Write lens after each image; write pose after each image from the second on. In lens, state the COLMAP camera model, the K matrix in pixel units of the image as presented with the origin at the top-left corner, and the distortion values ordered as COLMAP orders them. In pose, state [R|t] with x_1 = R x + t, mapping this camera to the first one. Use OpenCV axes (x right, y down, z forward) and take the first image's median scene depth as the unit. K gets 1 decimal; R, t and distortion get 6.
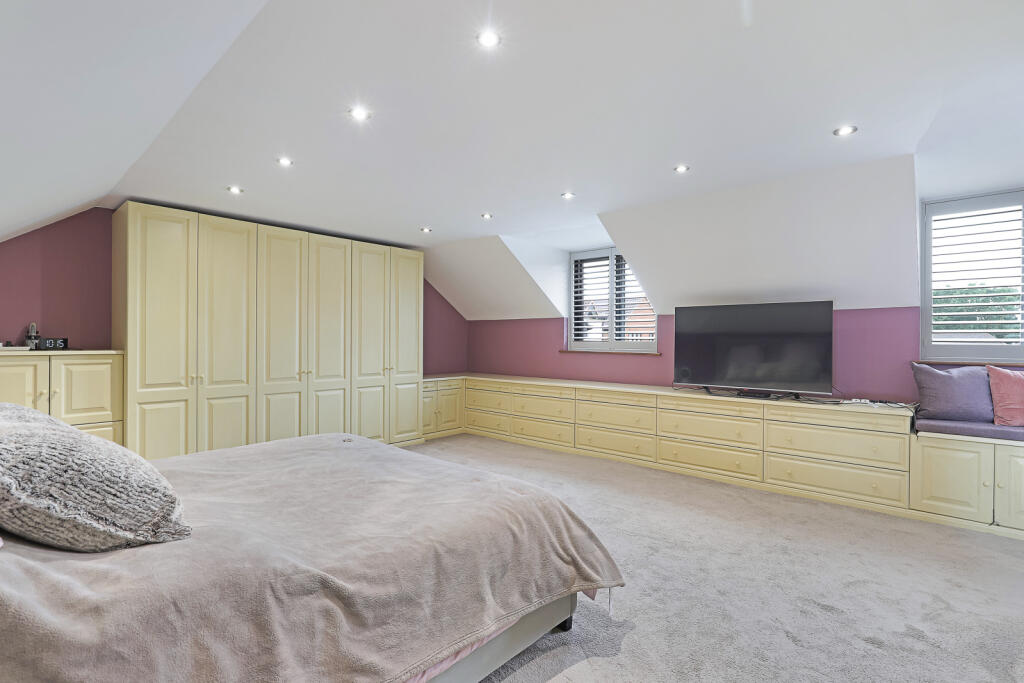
lens RADIAL K [[471.9, 0, 511.5], [0, 471.9, 341.1], [0, 0, 1]] dist [-0.003779, -0.000145]
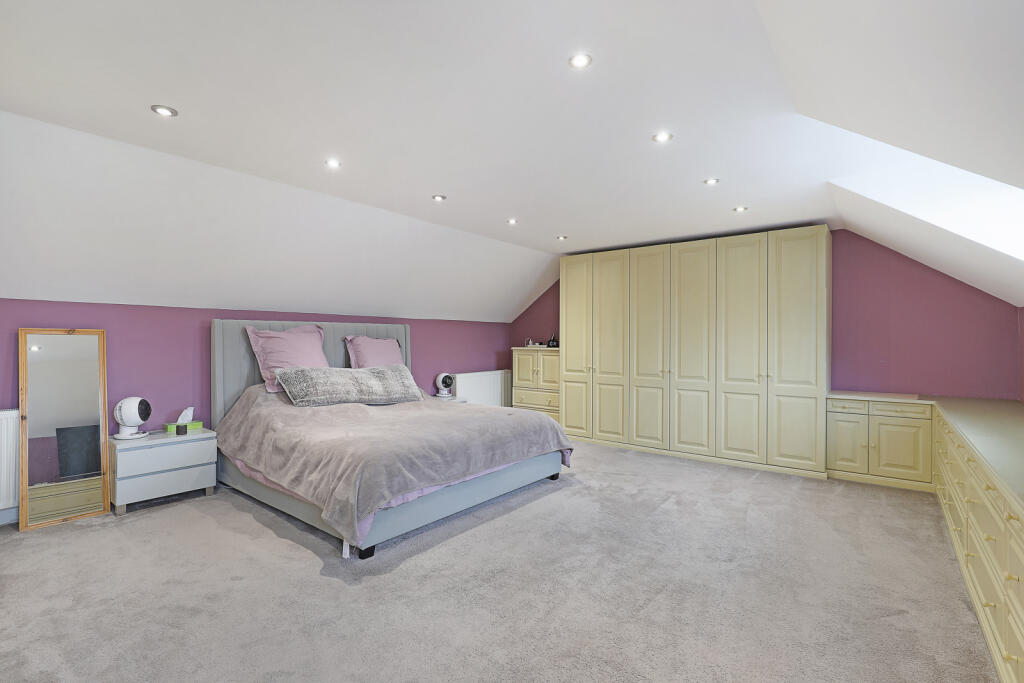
lens RADIAL K [[471.9, 0, 512.3], [0, 471.9, 342.2], [0, 0, 1]] dist [-0.003779, -0.000145]
pose [[0.069036, 0.002436, -0.997611, 0.646170], [-0.000170, 0.999997, 0.002431, -0.004348], [0.997614, 0.000002, 0.069036, 0.568124]]
